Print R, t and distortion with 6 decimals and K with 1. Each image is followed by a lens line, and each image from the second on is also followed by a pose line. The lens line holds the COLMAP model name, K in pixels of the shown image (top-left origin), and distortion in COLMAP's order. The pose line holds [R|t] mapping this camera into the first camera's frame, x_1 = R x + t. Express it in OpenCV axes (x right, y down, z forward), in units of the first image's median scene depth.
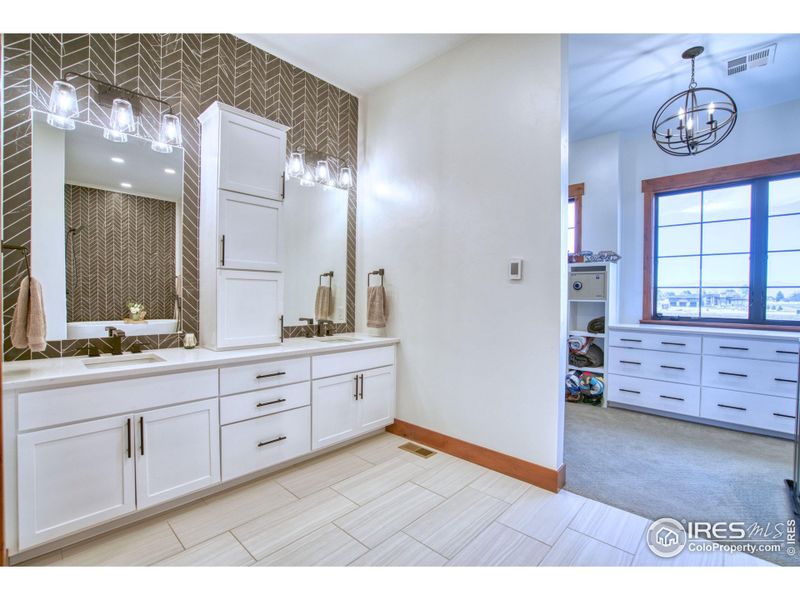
lens RADIAL K [[368.3, 0, 400.8], [0, 368.3, 299.2], [0, 0, 1]] dist [-0.035366, -0.000410]
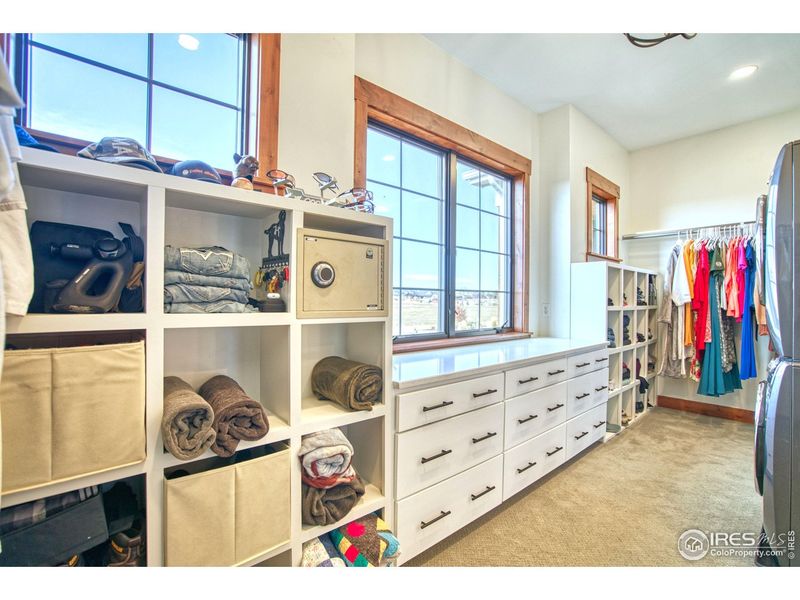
lens RADIAL K [[368.3, 0, 401.1], [0, 368.3, 300.3], [0, 0, 1]] dist [-0.035366, -0.000410]
pose [[0.086381, -0.001464, 0.996261, 0.189432], [0.005583, 0.999984, 0.000986, -0.015329], [-0.996247, 0.005477, 0.086387, 1.017916]]
